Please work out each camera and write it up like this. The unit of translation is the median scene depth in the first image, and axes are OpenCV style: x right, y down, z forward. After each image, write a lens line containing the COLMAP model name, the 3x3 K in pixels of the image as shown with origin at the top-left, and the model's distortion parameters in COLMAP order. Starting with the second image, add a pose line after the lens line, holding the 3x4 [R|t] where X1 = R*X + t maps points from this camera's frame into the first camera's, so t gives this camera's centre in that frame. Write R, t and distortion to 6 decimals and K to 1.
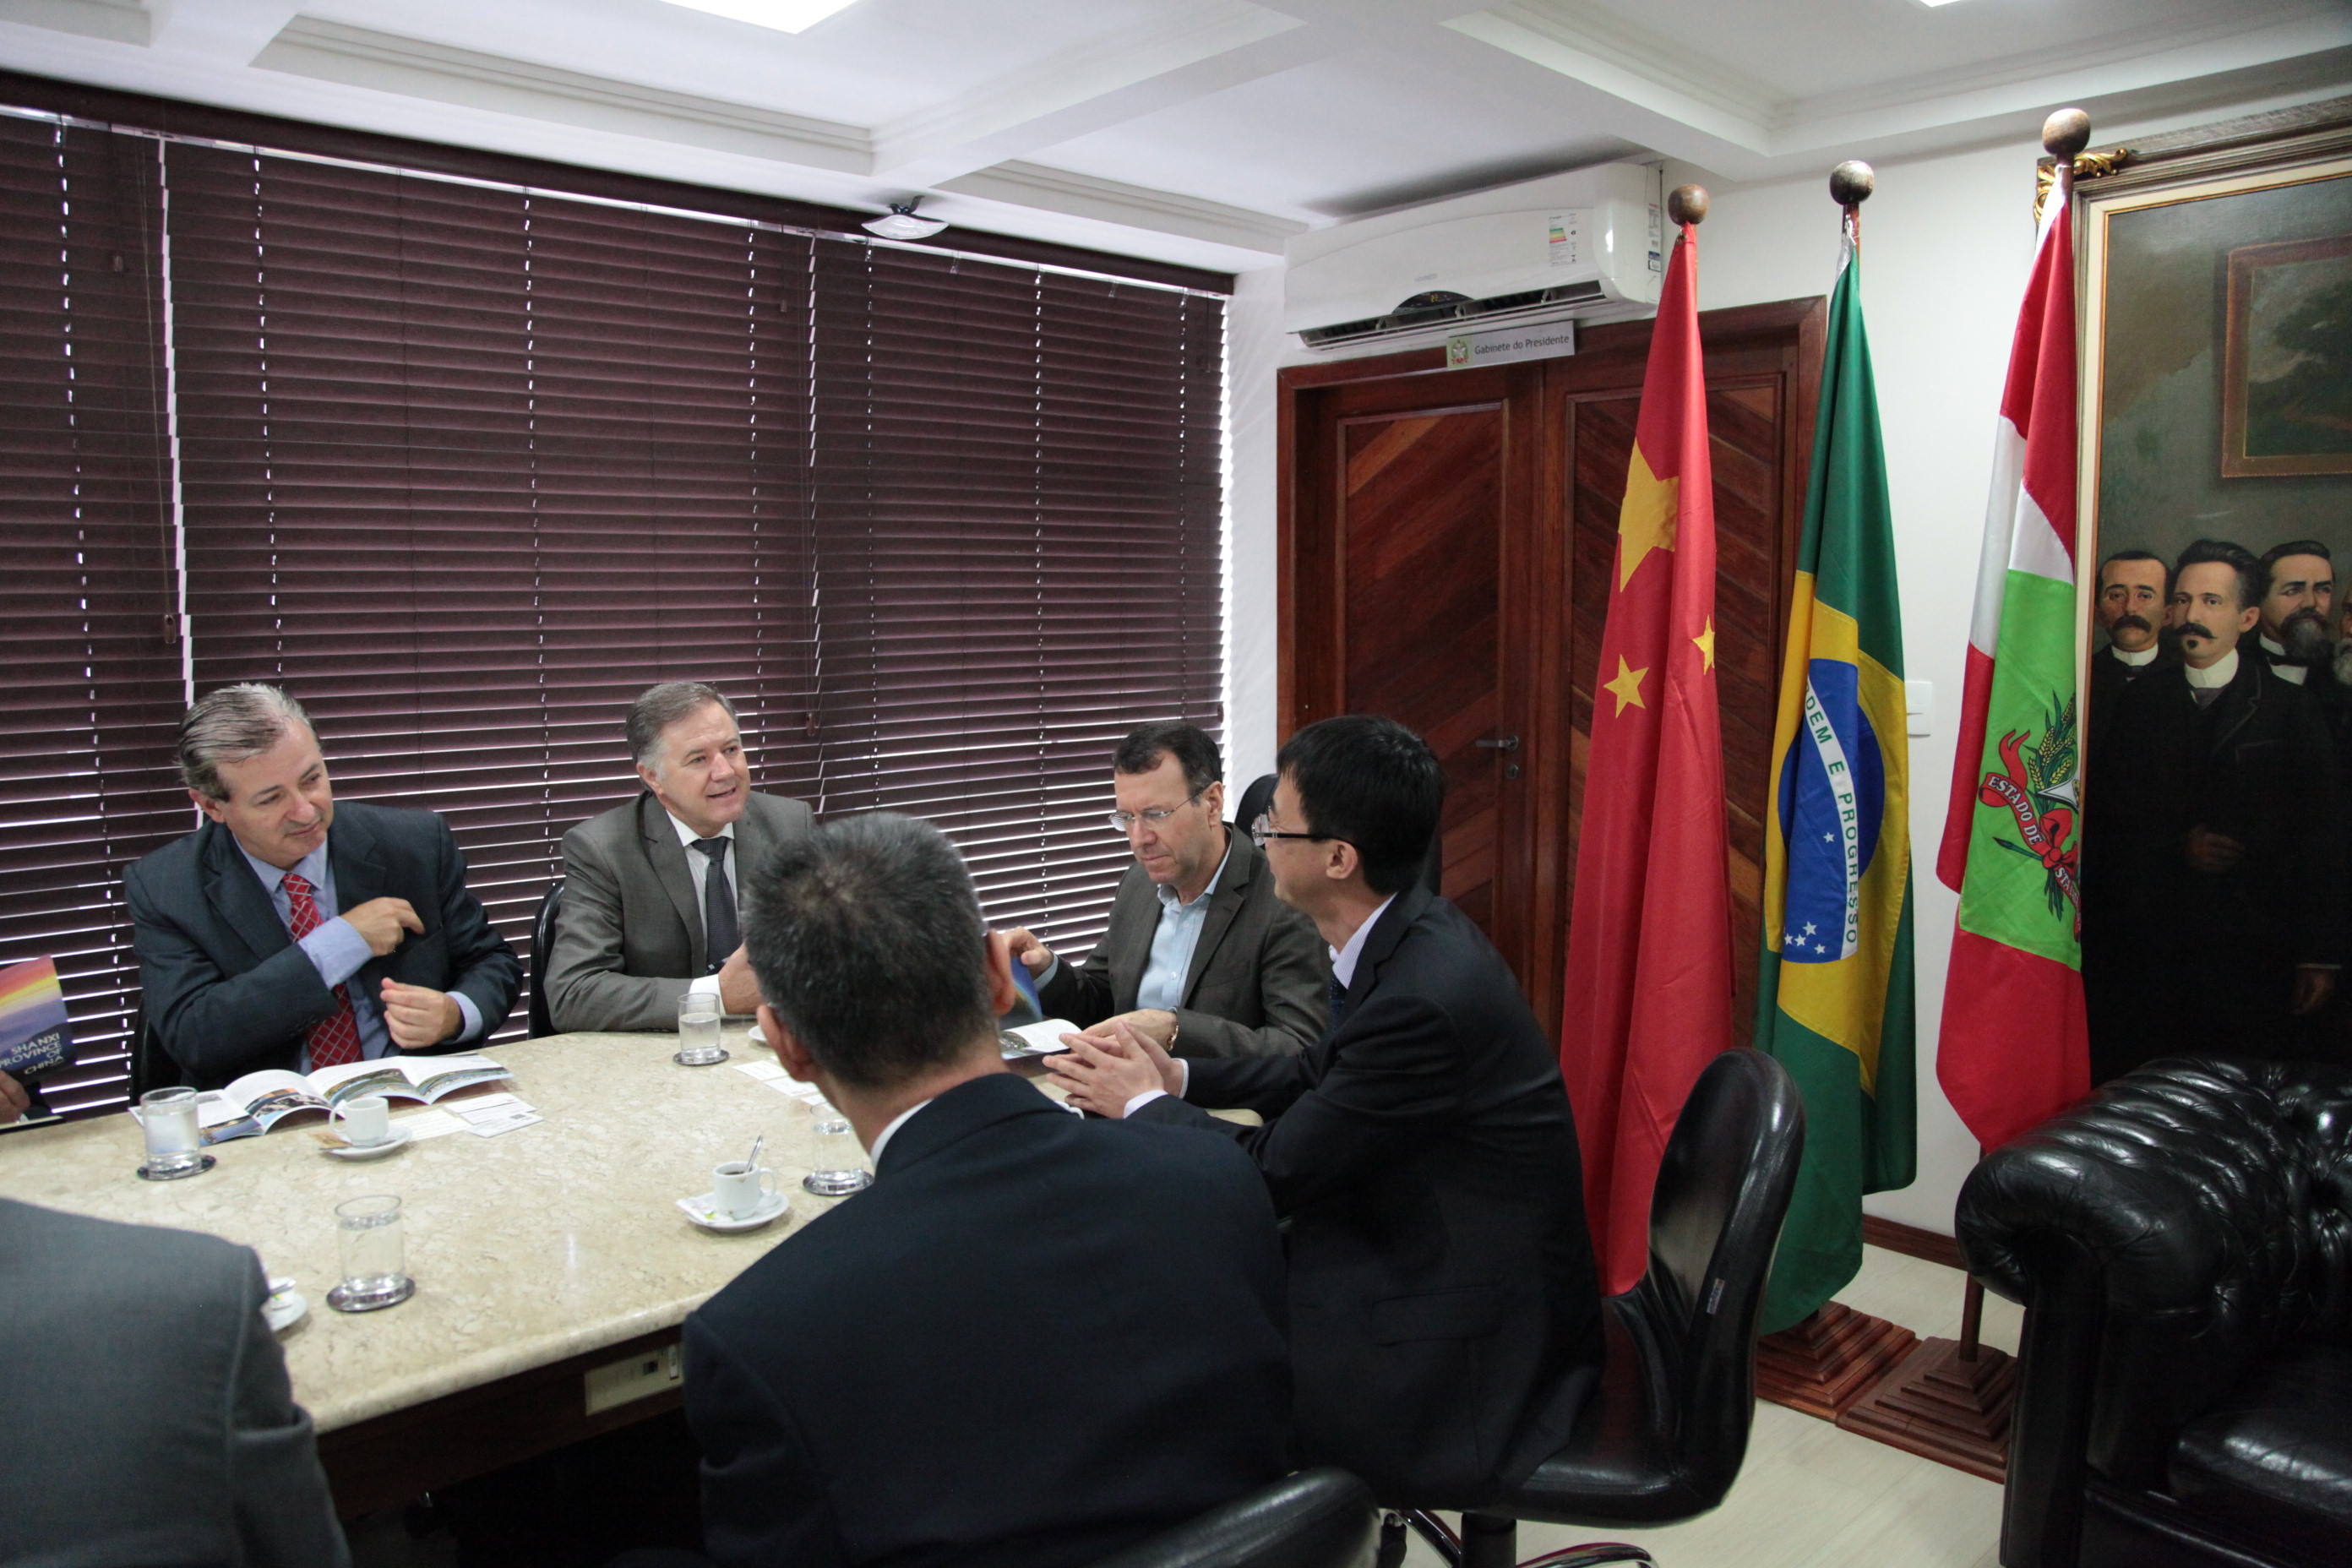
lens RADIAL K [[1622.6, 0, 1164.2], [0, 1622.6, 788.0], [0, 0, 1]] dist [-0.122533, 0.078438]
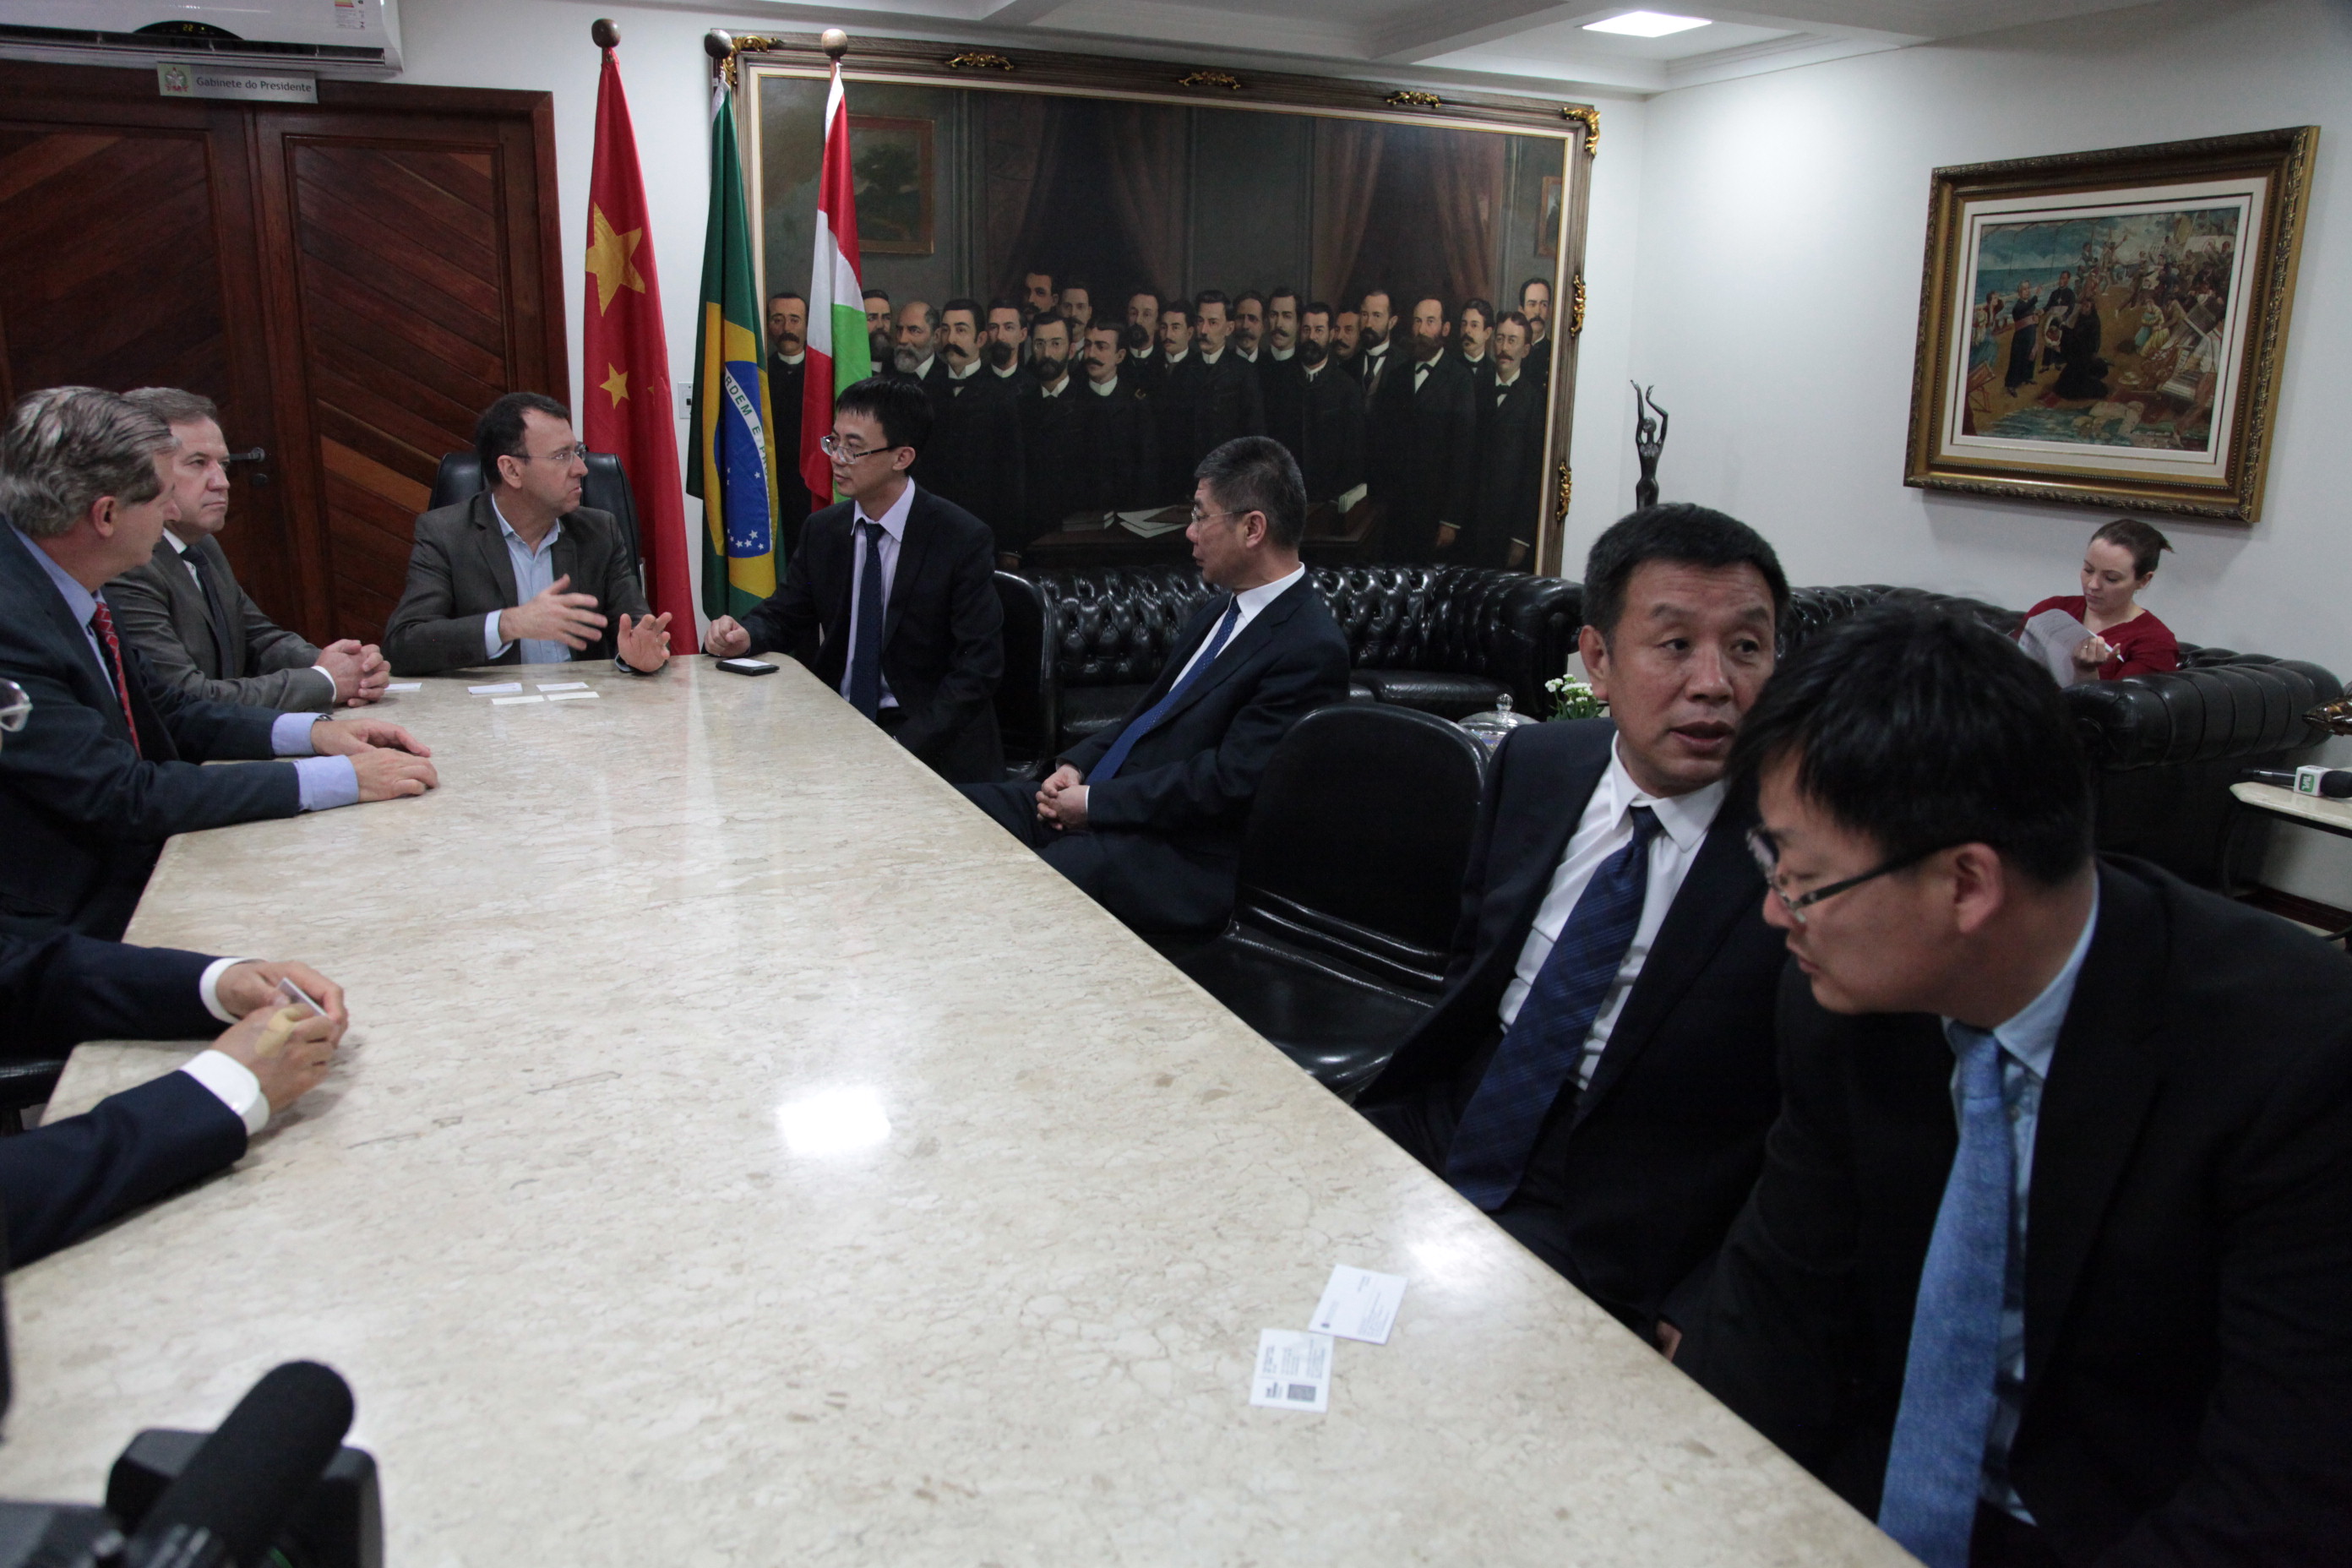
lens RADIAL K [[1677.2, 0, 1153.3], [0, 1677.2, 777.0], [0, 0, 1]] dist [-0.113941, 0.083585]
pose [[0.322912, -0.231800, 0.917604, -0.959159], [0.090672, 0.972660, 0.213799, 0.005211], [-0.942076, 0.014163, 0.335102, 0.071303]]
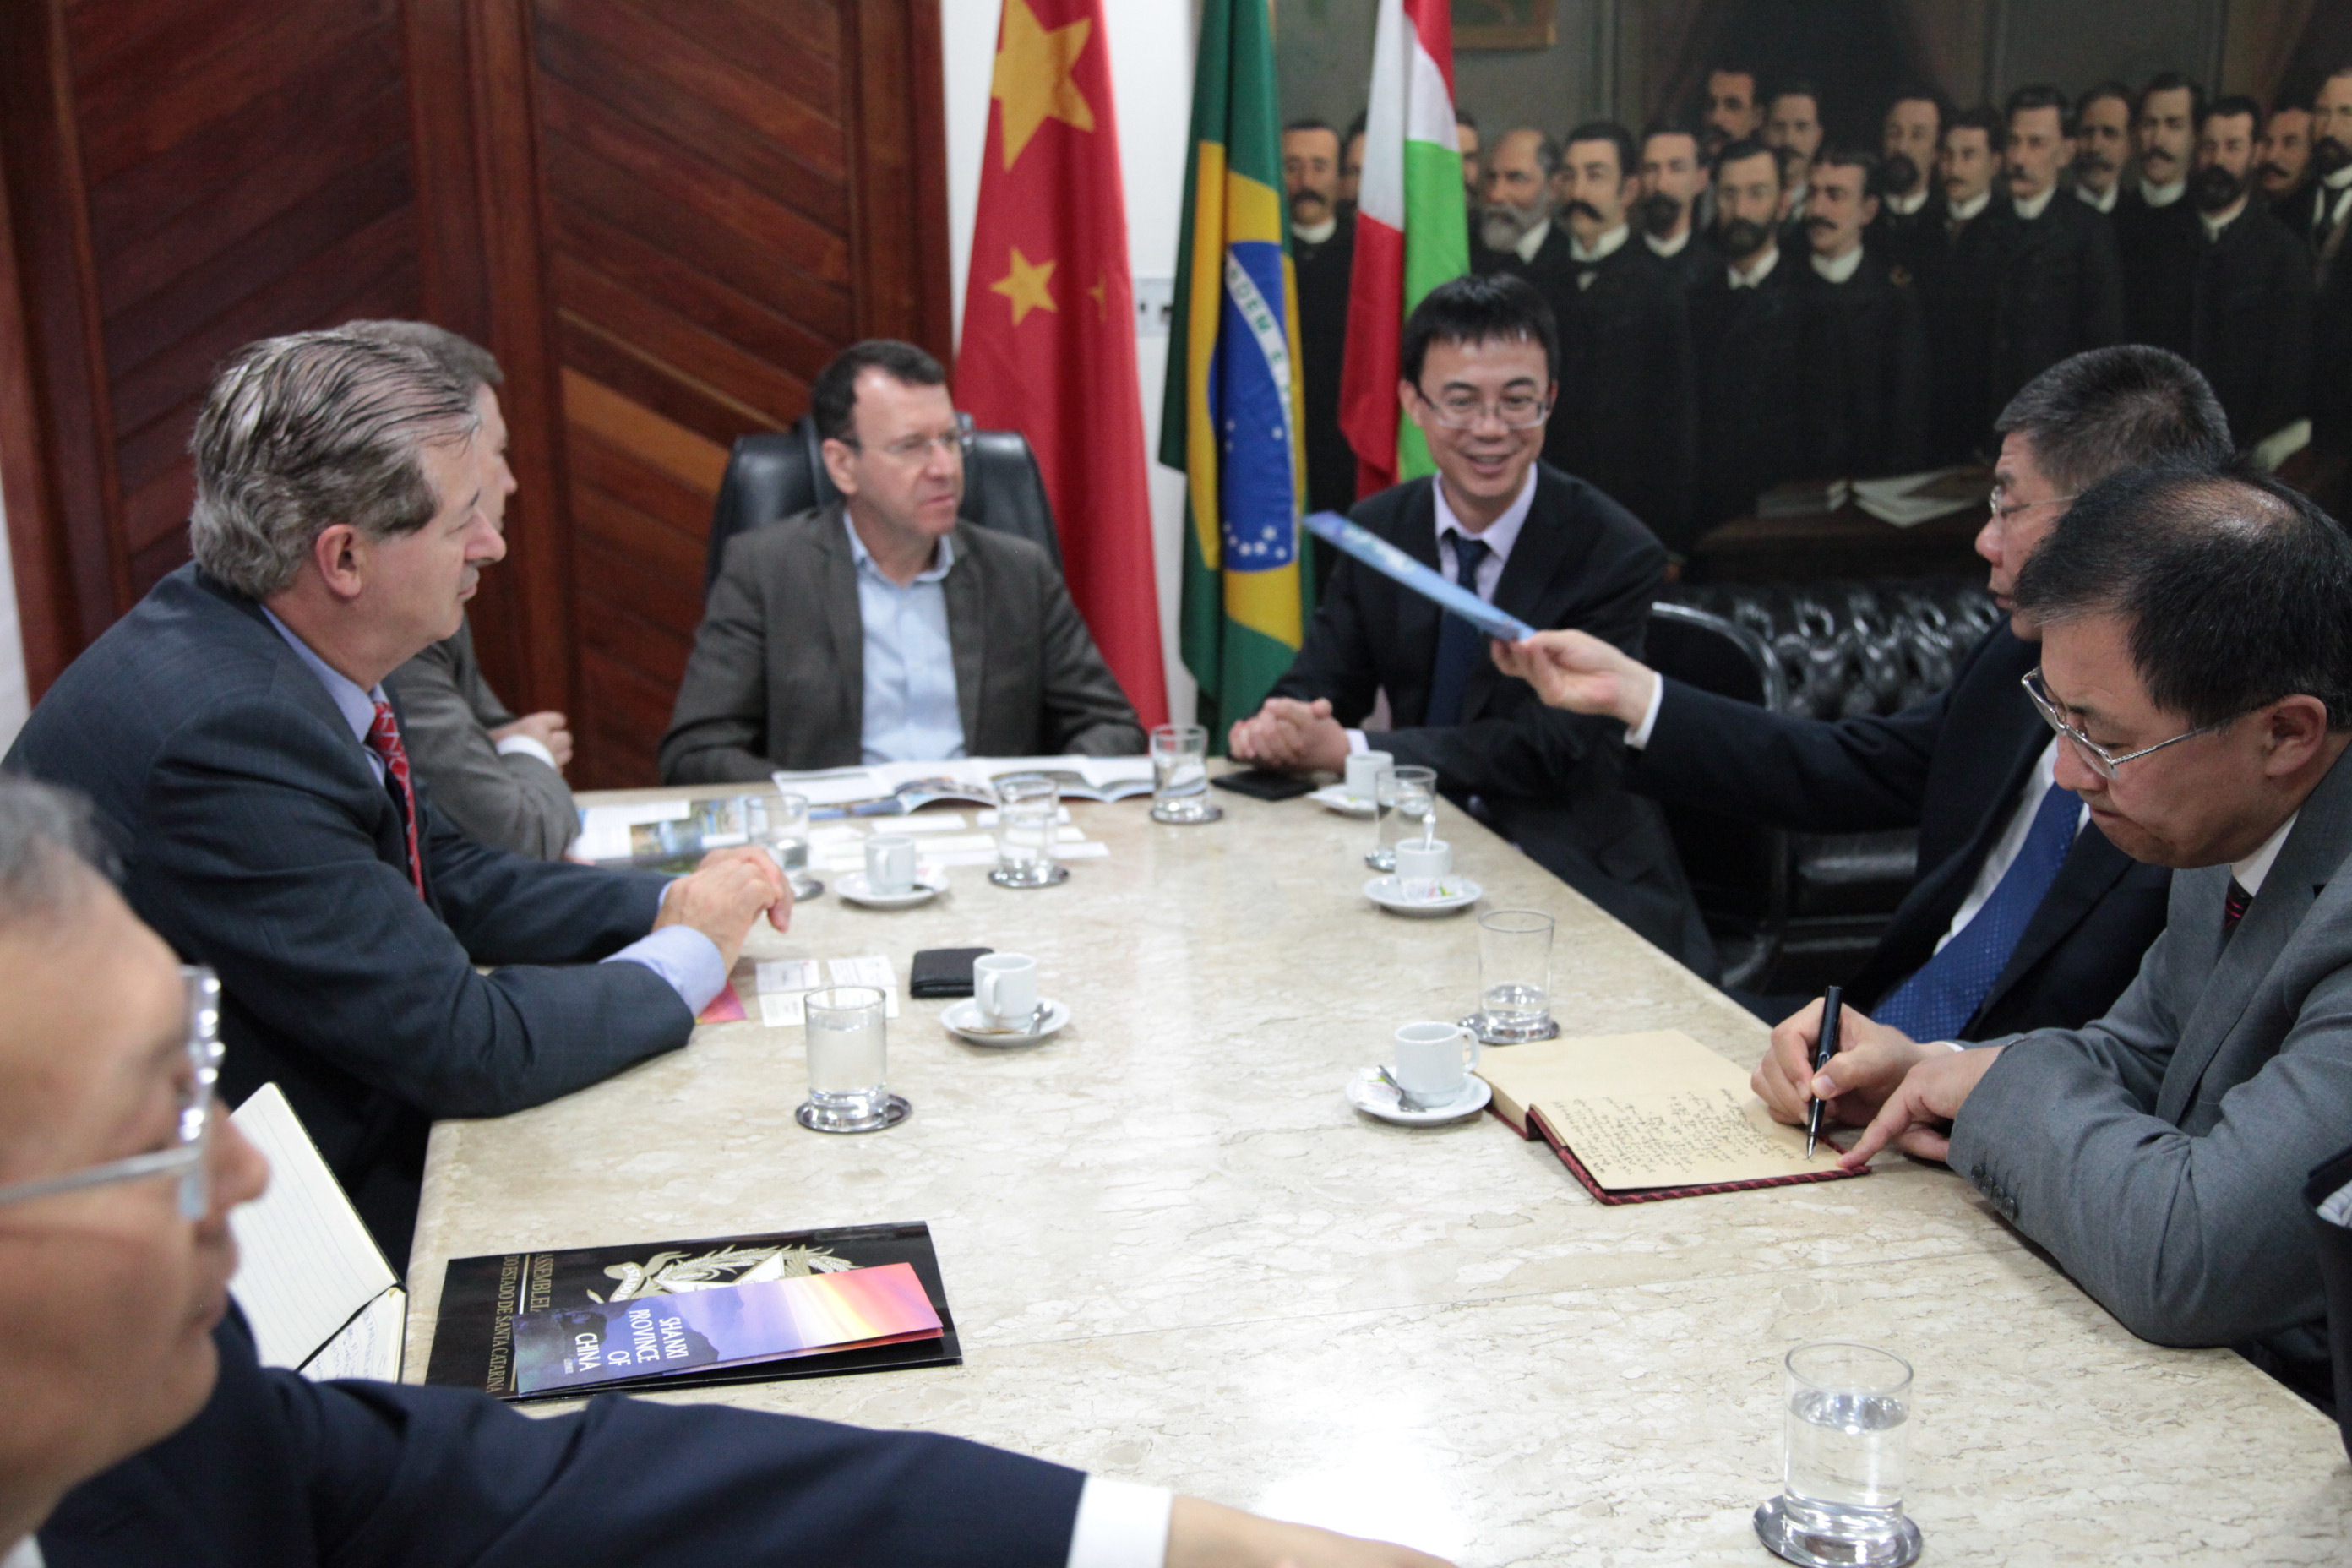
lens RADIAL K [[2645.2, 0, 1171.4], [0, 2645.2, 783.3], [0, 0, 1]] dist [0.049334, 0.109583]
pose [[0.509442, -0.196325, 0.837810, -0.891483], [0.112030, 0.980471, 0.161633, -0.024180], [-0.853181, 0.011518, 0.521487, 0.218169]]
